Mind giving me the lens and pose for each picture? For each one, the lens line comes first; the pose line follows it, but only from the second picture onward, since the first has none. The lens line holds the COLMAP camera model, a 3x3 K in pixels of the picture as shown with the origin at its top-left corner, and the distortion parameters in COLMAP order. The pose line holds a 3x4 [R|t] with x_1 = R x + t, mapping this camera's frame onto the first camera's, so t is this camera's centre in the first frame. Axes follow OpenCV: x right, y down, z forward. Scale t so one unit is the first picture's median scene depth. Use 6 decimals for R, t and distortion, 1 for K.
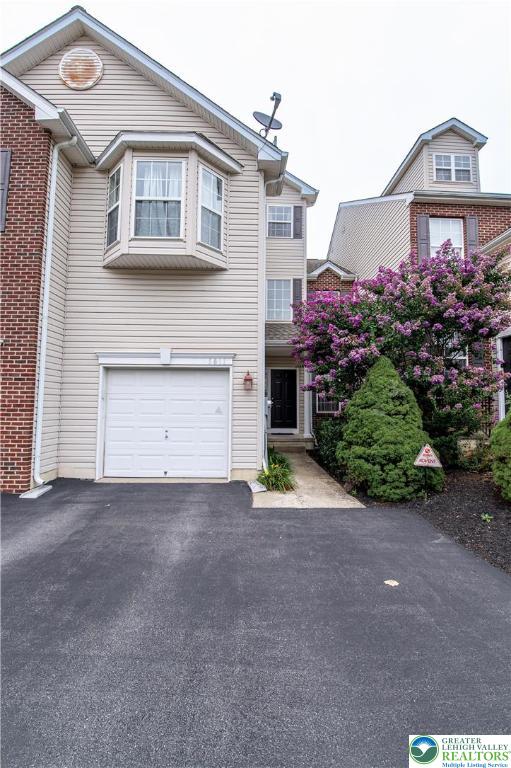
lens RADIAL K [[334.5, 0, 253.0], [0, 334.5, 381.6], [0, 0, 1]] dist [-0.010588, -0.006165]
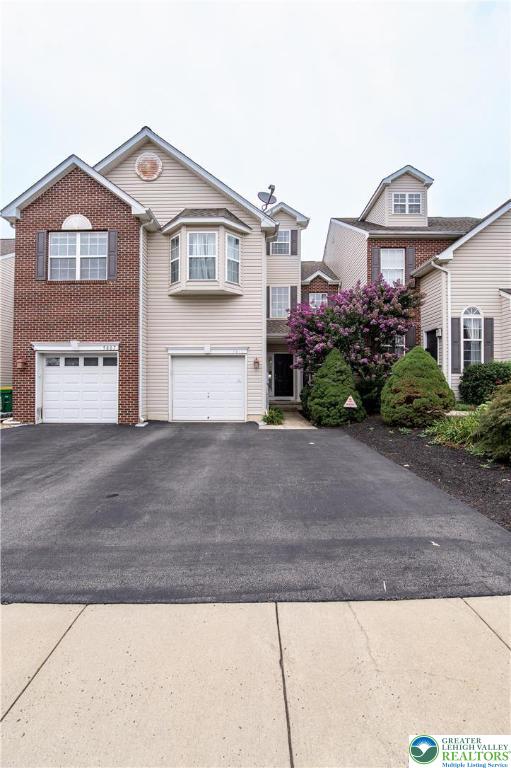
lens RADIAL K [[334.5, 0, 257.3], [0, 334.5, 385.2], [0, 0, 1]] dist [-0.010588, -0.006165]
pose [[0.999577, -0.008641, -0.027757, 0.038211], [0.010562, 0.997505, 0.069800, -0.007850], [0.027085, -0.070064, 0.997175, -0.733147]]
